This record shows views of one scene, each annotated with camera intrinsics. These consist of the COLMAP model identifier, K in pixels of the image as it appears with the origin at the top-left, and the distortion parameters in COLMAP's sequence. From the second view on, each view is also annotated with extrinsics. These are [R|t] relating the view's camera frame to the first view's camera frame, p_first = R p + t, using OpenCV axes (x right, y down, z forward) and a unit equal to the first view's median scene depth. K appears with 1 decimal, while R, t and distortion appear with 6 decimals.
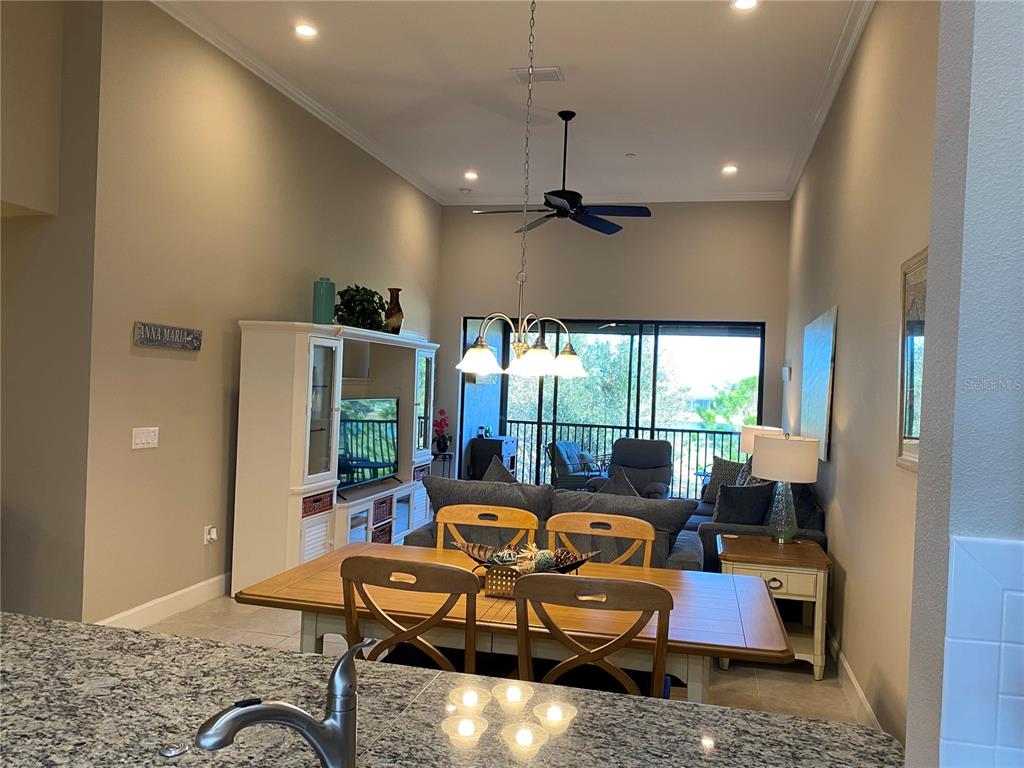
lens RADIAL K [[781.6, 0, 517.6], [0, 781.6, 363.5], [0, 0, 1]] dist [0.118108, -0.213608]
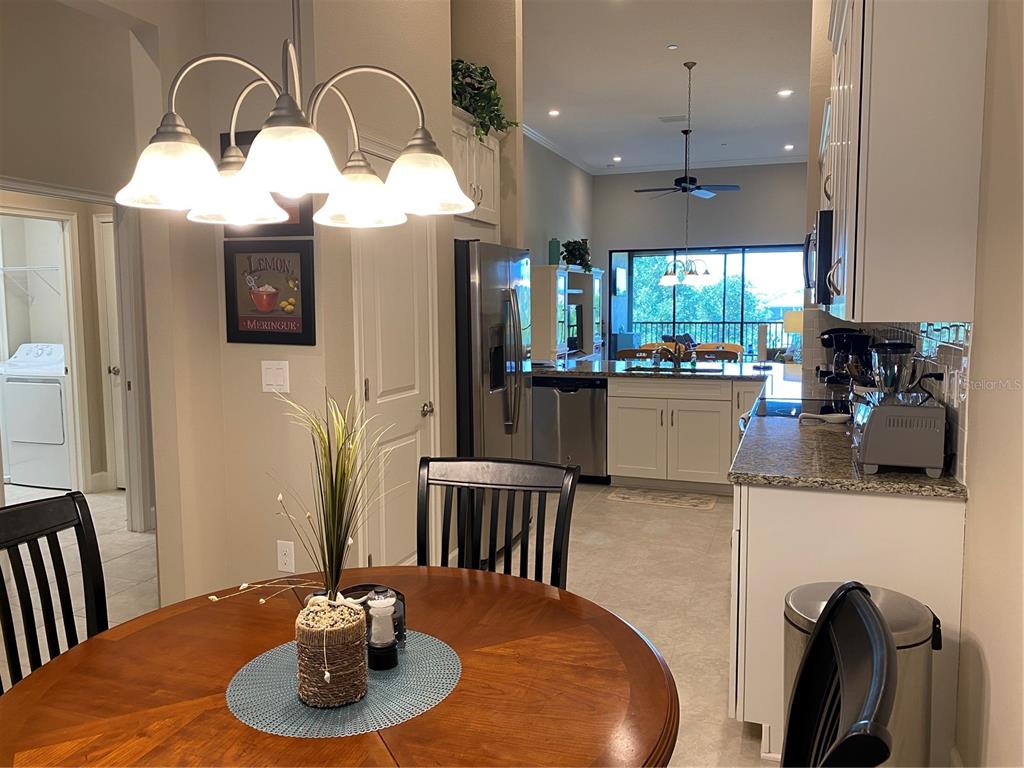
lens RADIAL K [[781.6, 0, 517.6], [0, 781.6, 363.5], [0, 0, 1]] dist [0.118108, -0.213608]
pose [[0.993195, -0.043517, -0.108027, -0.138010], [0.054350, 0.993557, 0.099453, -0.006223], [0.103003, -0.104648, 0.989161, -0.785246]]
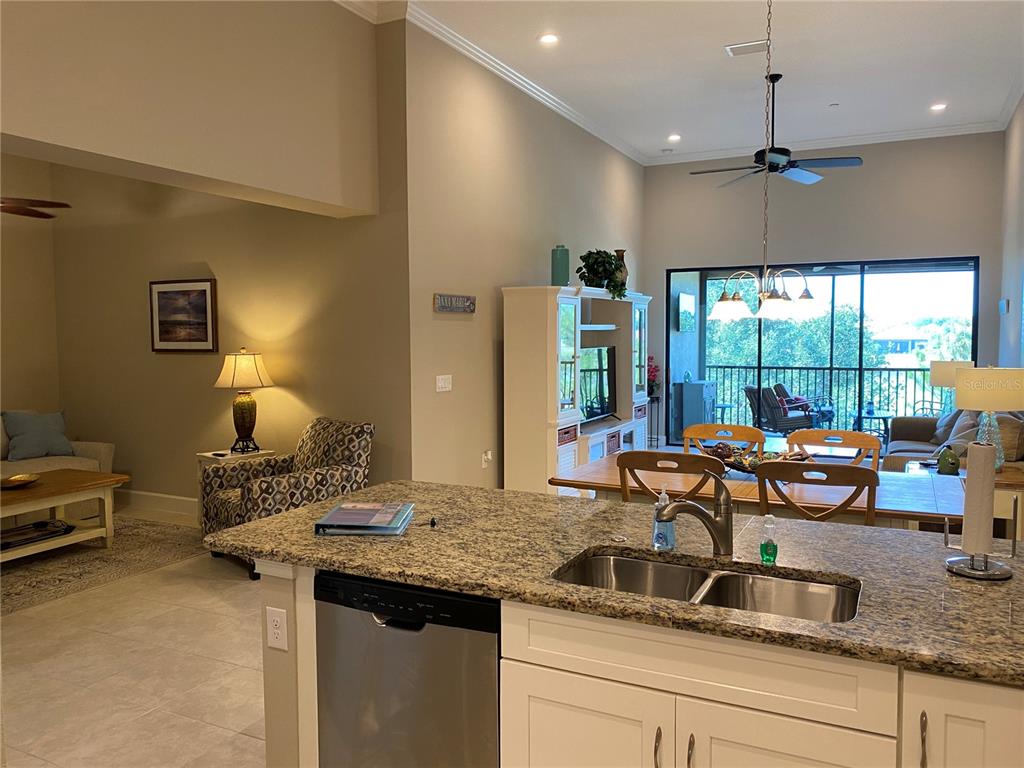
lens RADIAL K [[781.6, 0, 517.6], [0, 781.6, 363.5], [0, 0, 1]] dist [0.118108, -0.213608]
pose [[0.974746, -0.037777, -0.220099, -0.055318], [0.051078, 0.997176, 0.055055, -0.001554], [0.217398, -0.064906, 0.973923, -0.160745]]
